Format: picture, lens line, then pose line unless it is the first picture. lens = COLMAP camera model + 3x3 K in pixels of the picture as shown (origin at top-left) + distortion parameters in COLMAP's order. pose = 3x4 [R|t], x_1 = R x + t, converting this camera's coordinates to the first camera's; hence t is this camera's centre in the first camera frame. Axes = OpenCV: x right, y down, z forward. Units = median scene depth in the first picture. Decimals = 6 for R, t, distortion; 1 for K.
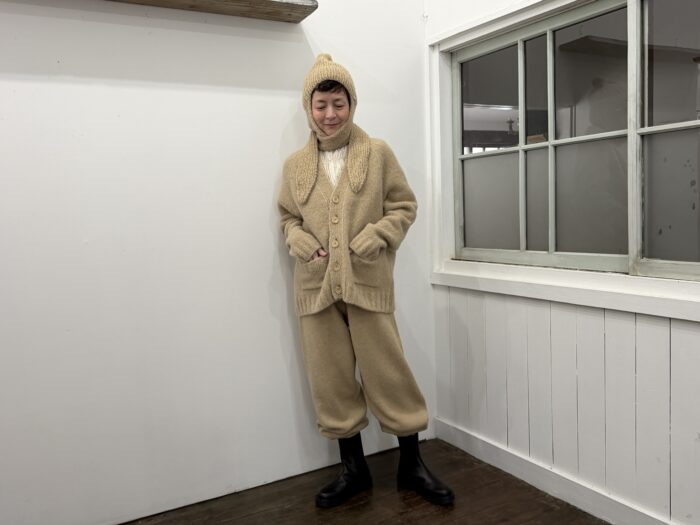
lens RADIAL K [[633.2, 0, 346.3], [0, 633.2, 259.1], [0, 0, 1]] dist [0.007467, 0.000000]
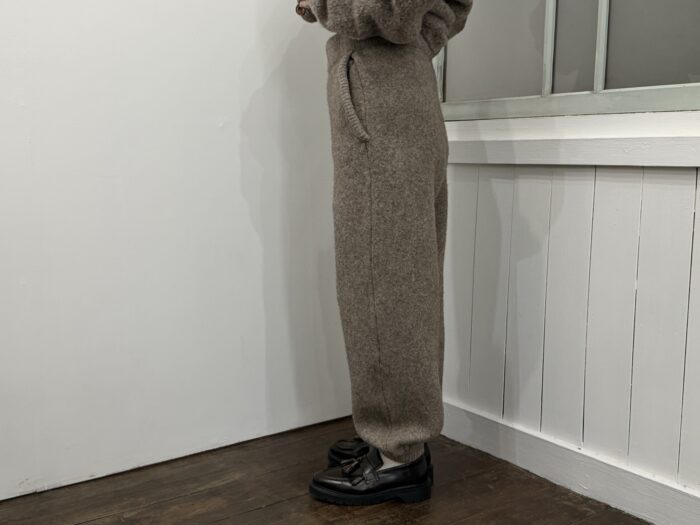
lens RADIAL K [[798.6, 0, 346.3], [0, 798.6, 267.4], [0, 0, 1]] dist [0.034616, 0.000000]
pose [[0.990457, 0.034677, 0.133391, -0.004598], [-0.040374, 0.998374, 0.040248, 0.136209], [-0.131778, -0.045250, 0.990246, 0.281718]]
